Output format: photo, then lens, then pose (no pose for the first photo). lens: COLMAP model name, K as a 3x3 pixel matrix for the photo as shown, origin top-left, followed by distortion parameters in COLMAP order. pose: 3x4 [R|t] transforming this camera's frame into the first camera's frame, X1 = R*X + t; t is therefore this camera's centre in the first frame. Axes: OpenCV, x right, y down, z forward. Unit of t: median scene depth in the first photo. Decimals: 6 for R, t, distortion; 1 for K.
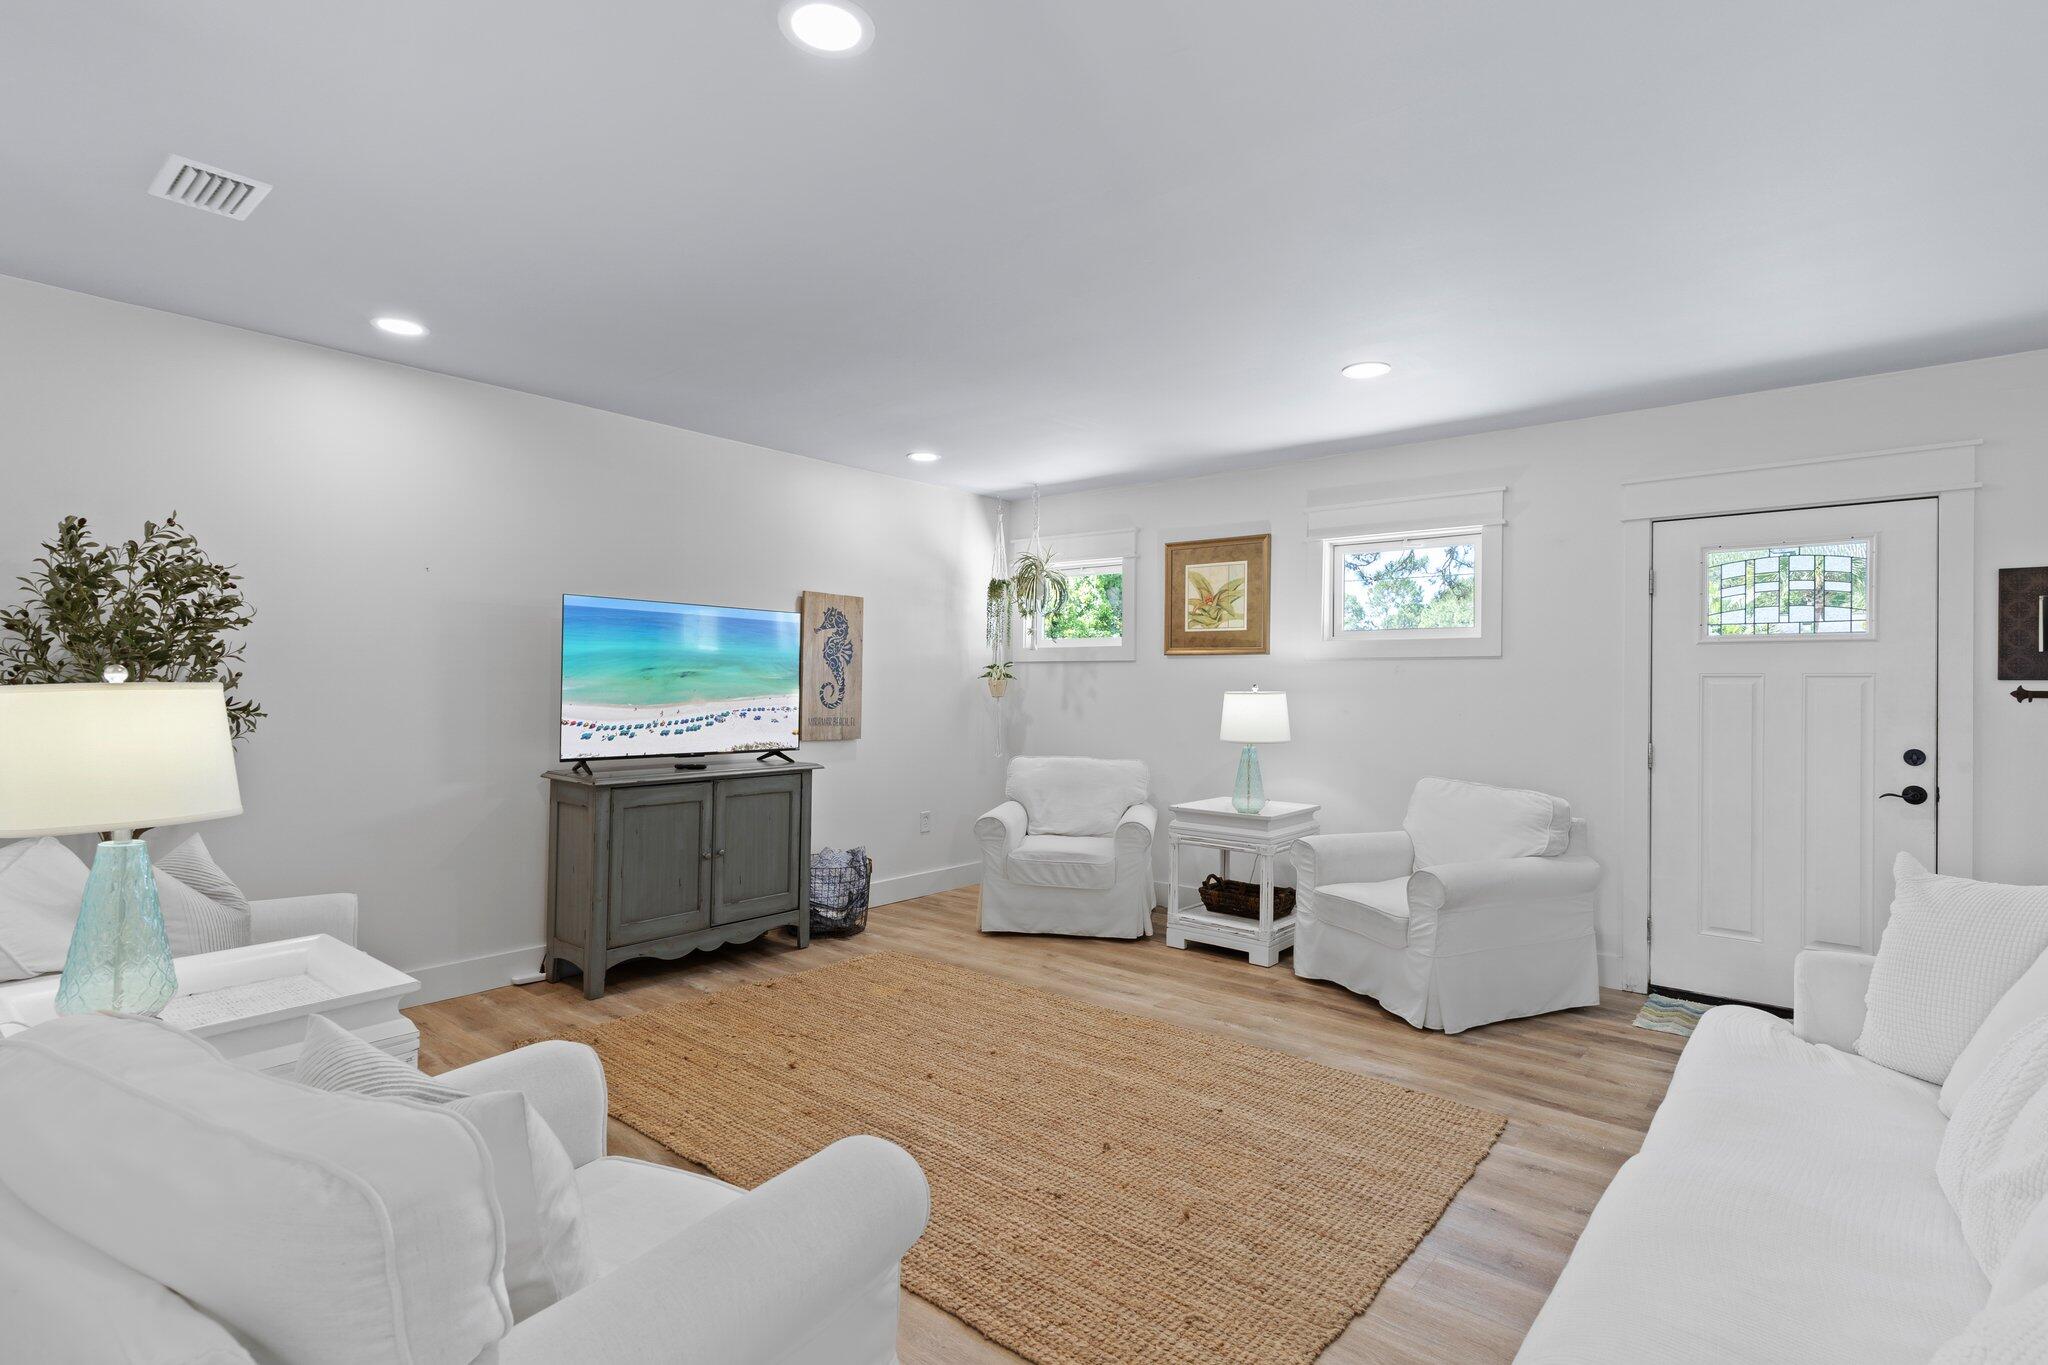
lens RADIAL K [[995.0, 0, 1031.7], [0, 995.0, 685.5], [0, 0, 1]] dist [0.005447, 0.000163]
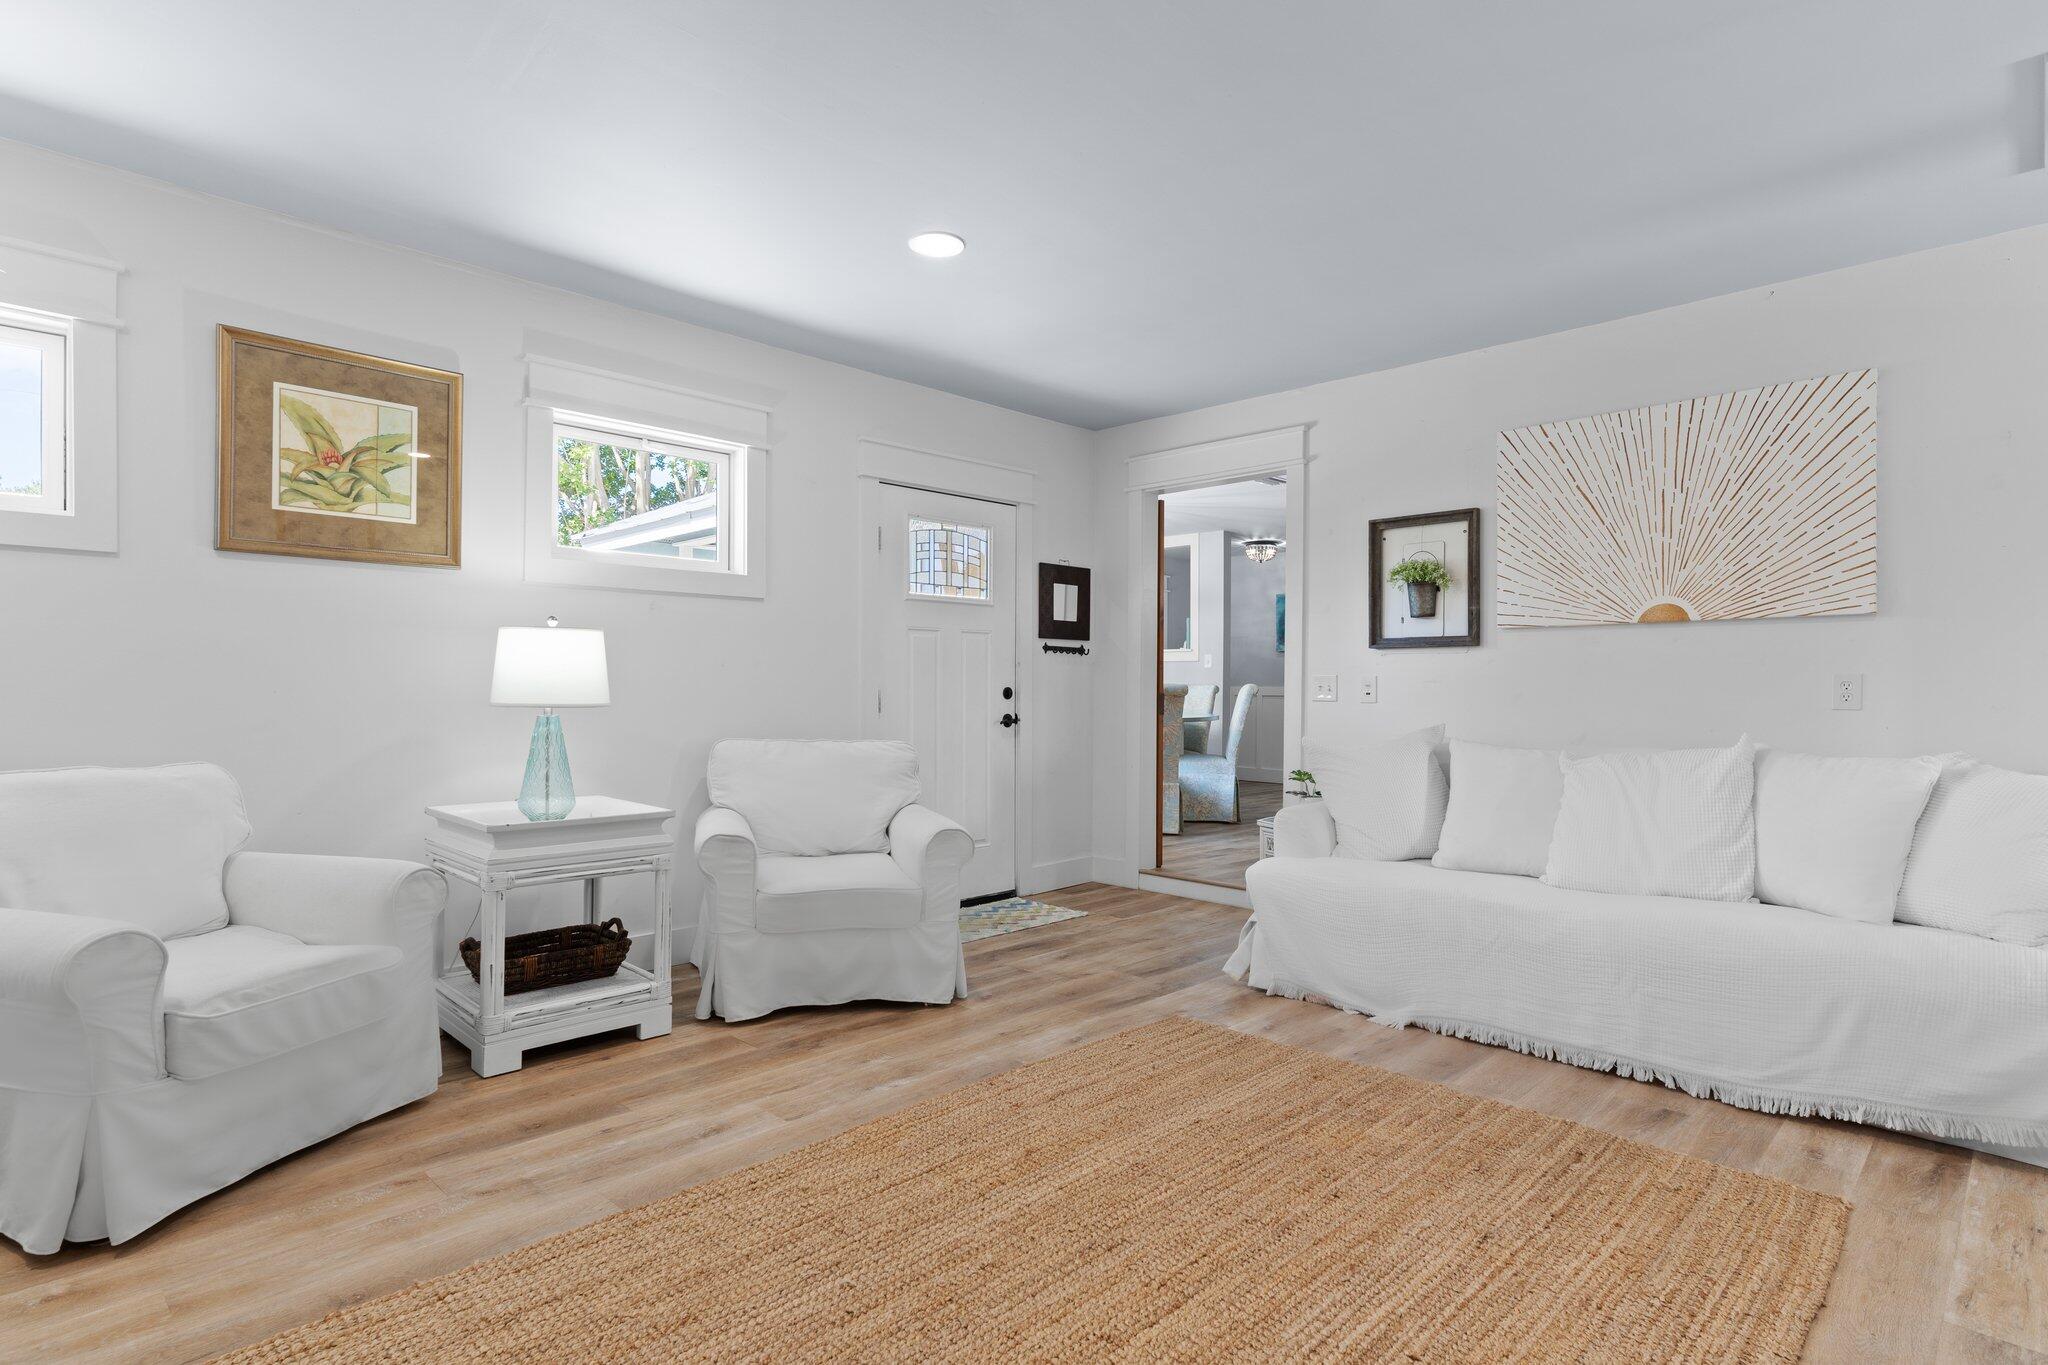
lens RADIAL K [[1035.9, 0, 1034.3], [0, 1035.9, 683.5], [0, 0, 1]] dist [-0.000537, -0.000801]
pose [[0.087555, -0.008133, 0.996126, -0.431263], [-0.004934, 0.999951, 0.008598, 0.037559], [-0.996147, -0.005668, 0.087511, 0.680498]]
